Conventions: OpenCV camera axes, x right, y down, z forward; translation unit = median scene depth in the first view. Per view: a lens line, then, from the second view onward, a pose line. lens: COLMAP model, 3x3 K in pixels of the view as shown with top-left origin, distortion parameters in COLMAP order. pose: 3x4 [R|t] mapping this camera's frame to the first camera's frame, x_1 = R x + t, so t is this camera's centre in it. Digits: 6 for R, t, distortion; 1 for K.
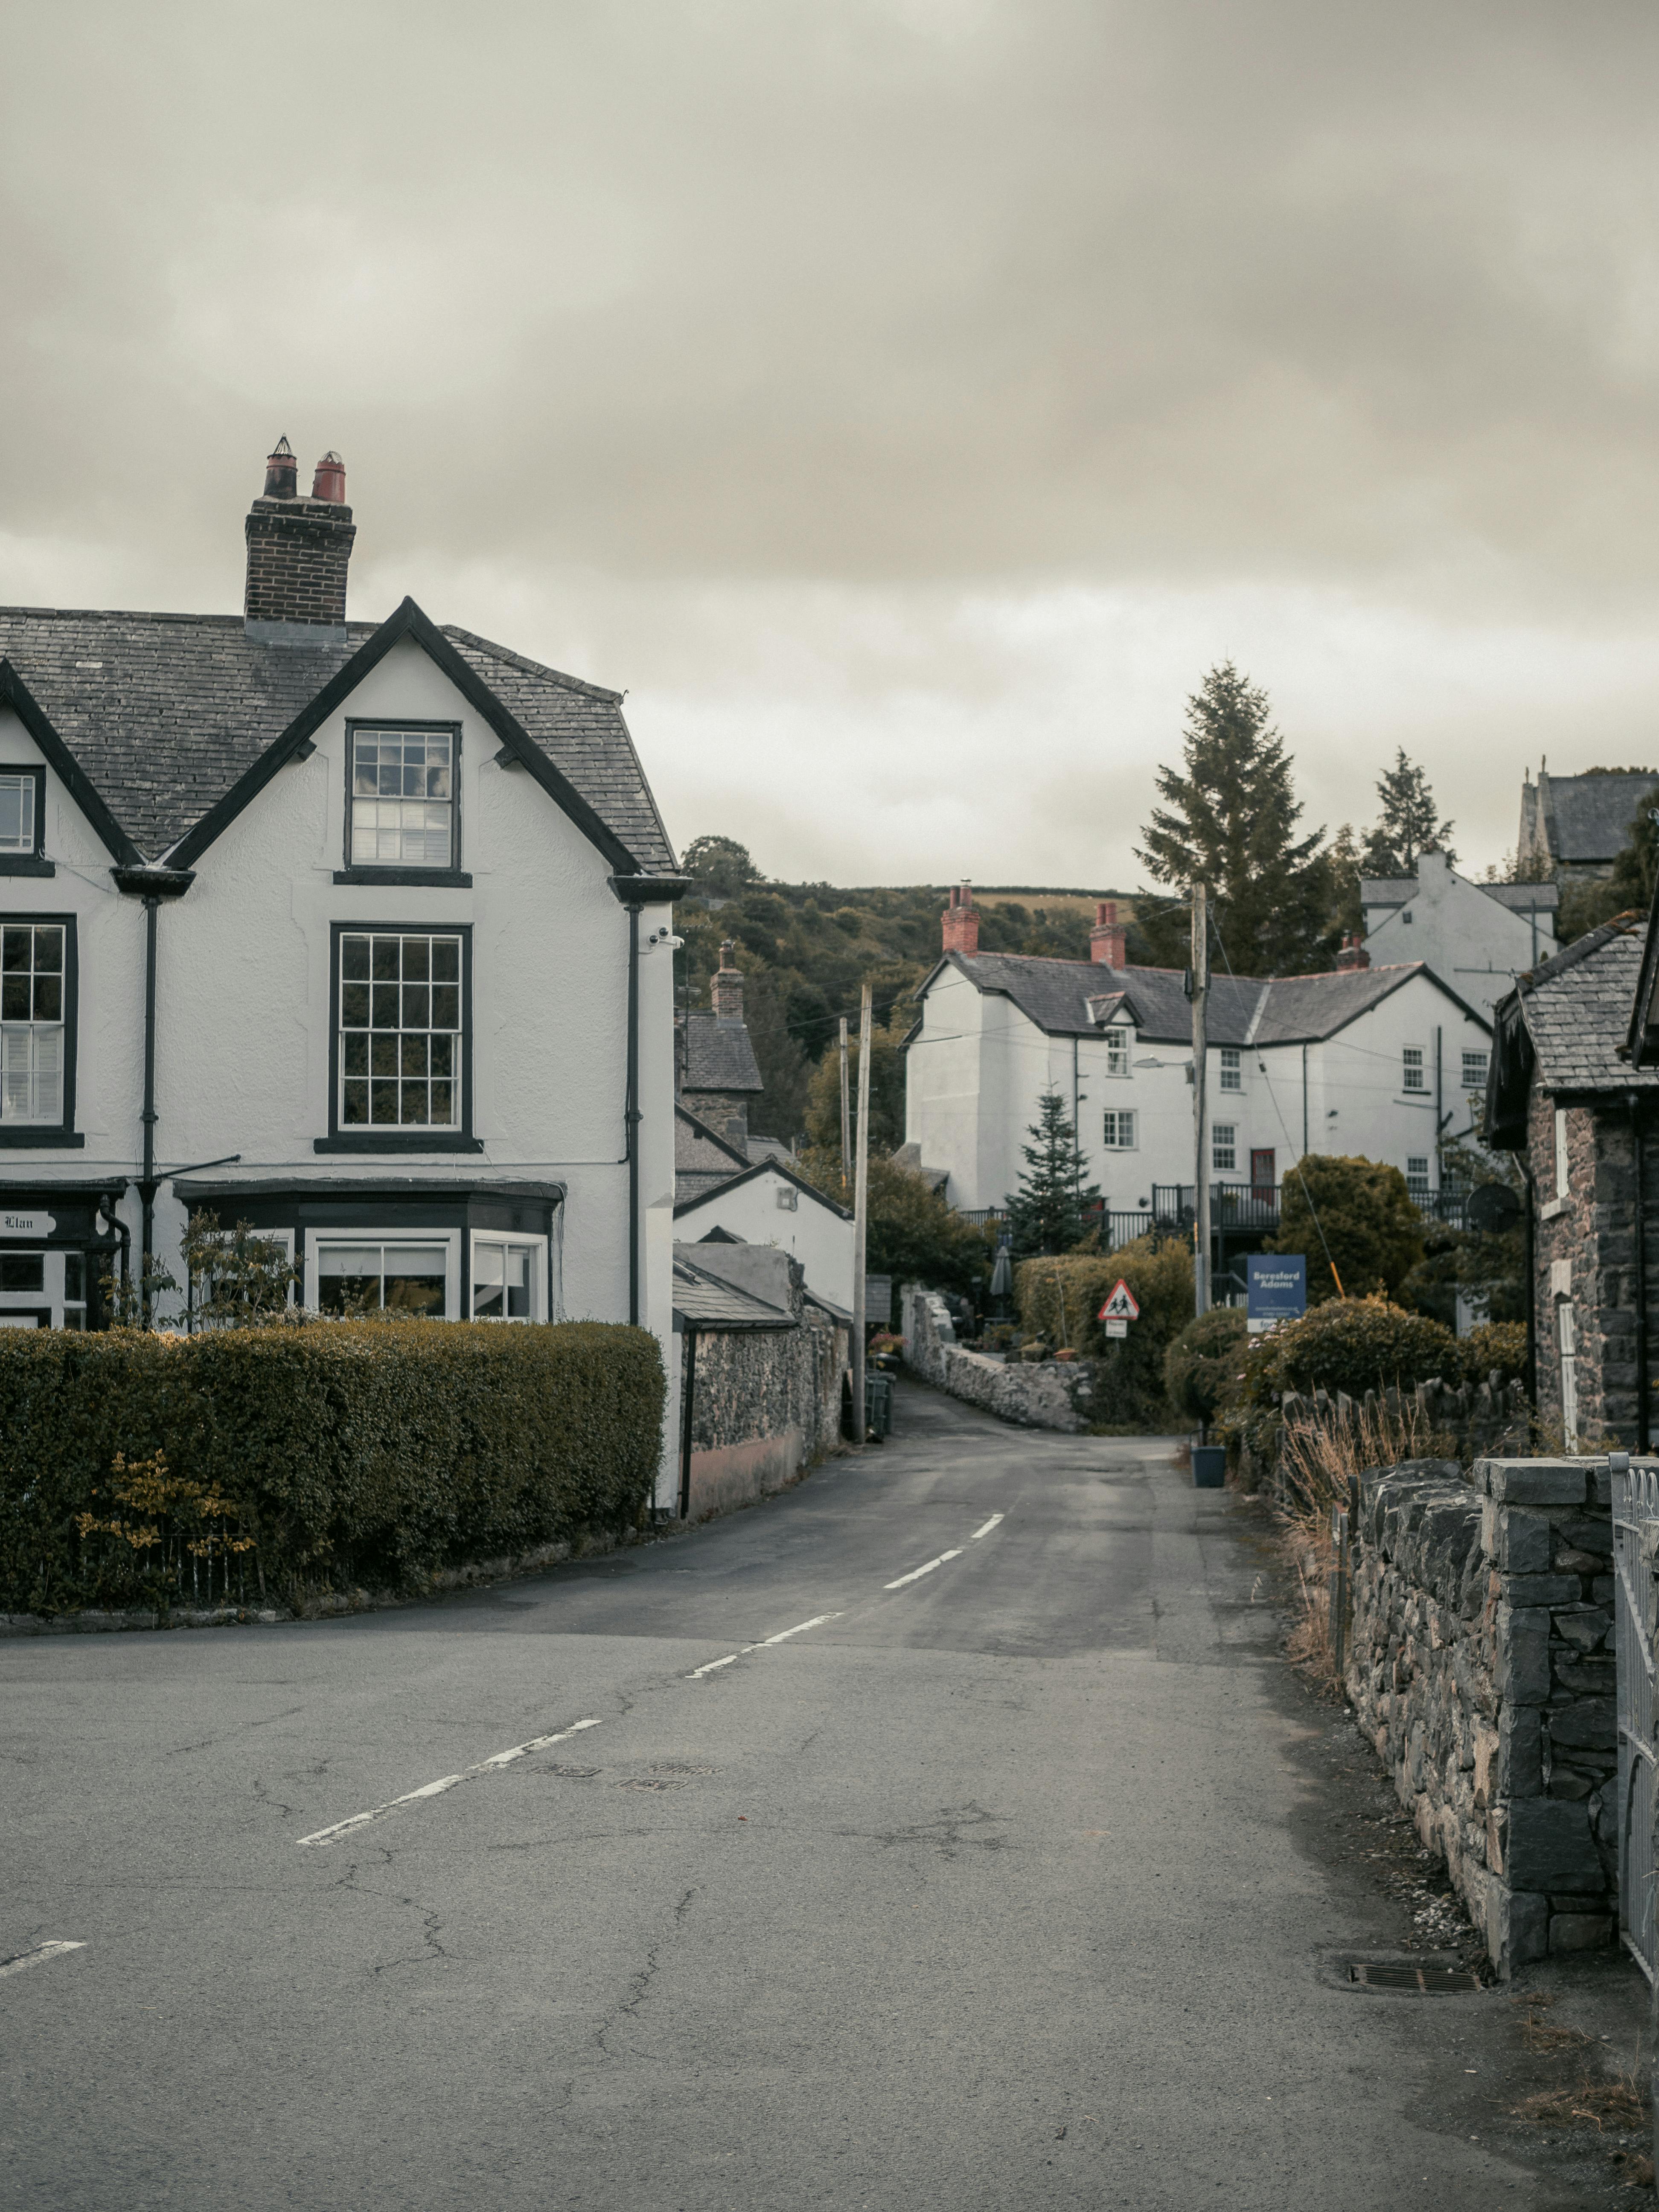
lens RADIAL K [[3186.9, 0, 829.5], [0, 3186.9, 1106.0], [0, 0, 1]] dist [-0.021070, 0.086516]
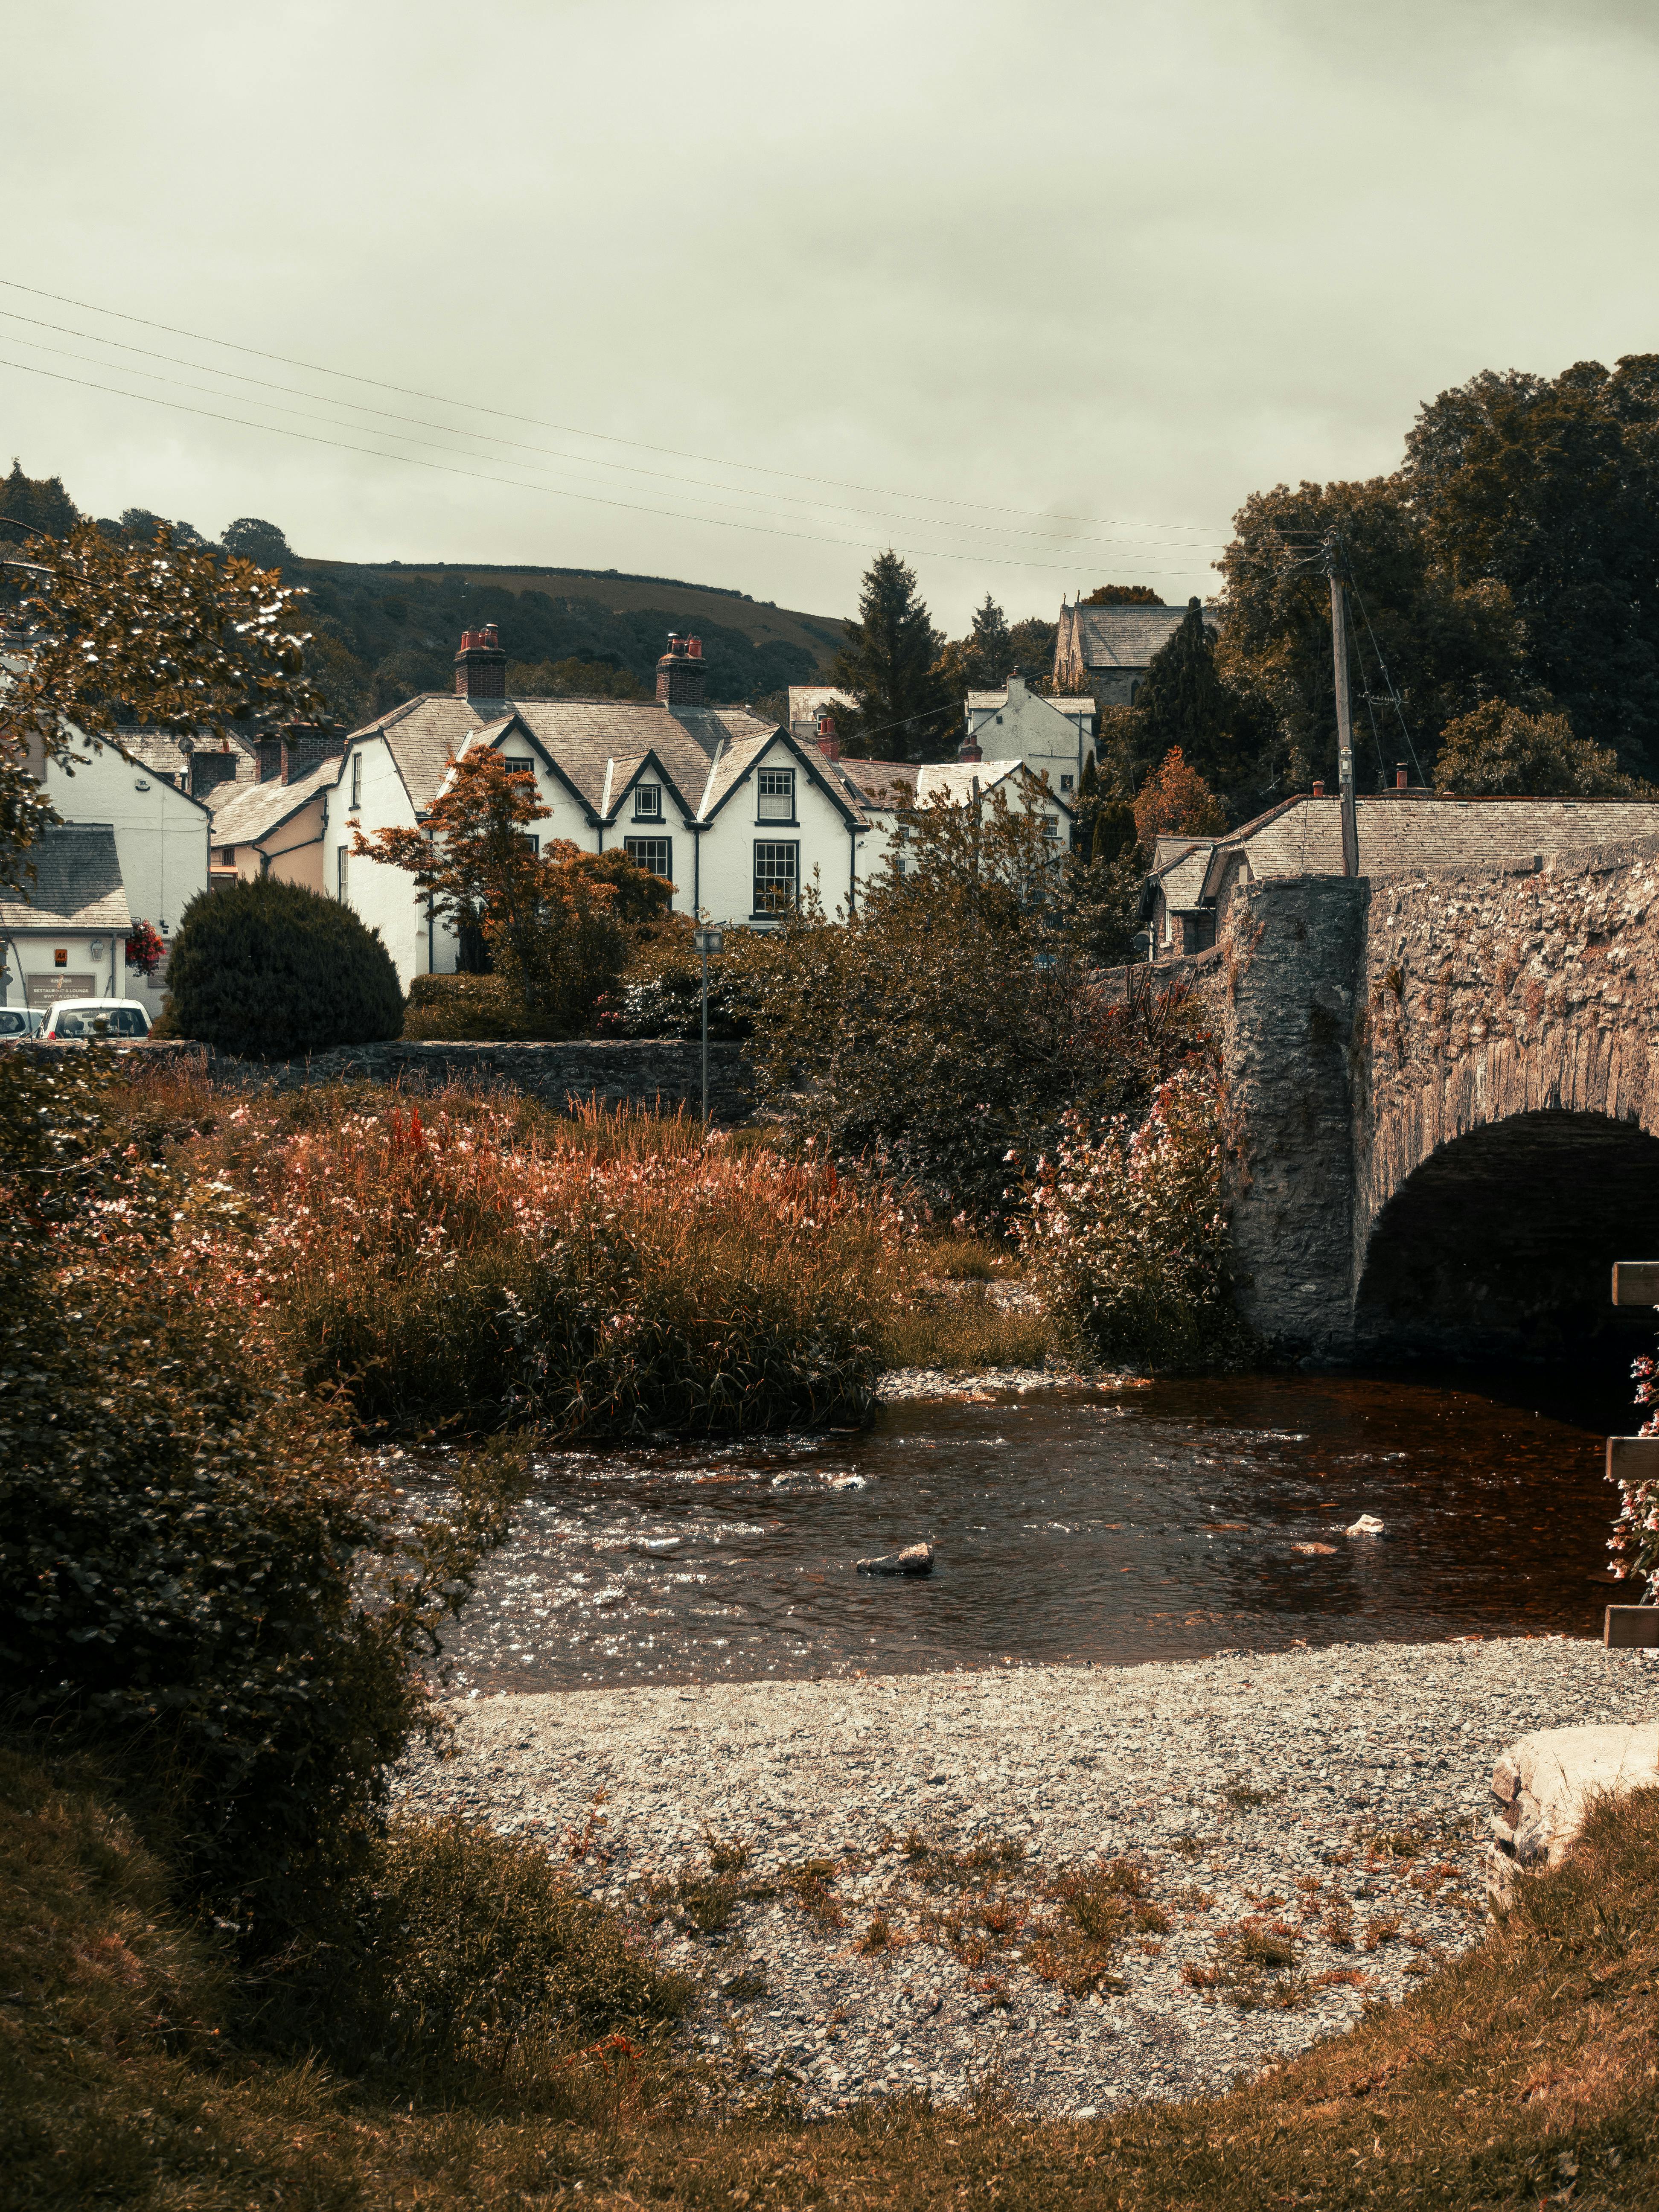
lens RADIAL K [[3186.9, 0, 829.5], [0, 3186.9, 1106.0], [0, 0, 1]] dist [-0.021070, 0.086516]
pose [[0.985906, -0.000212, 0.167303, -0.567345], [-0.017484, 0.994393, 0.104289, -0.118774], [-0.166387, -0.105745, 0.980374, -1.854502]]
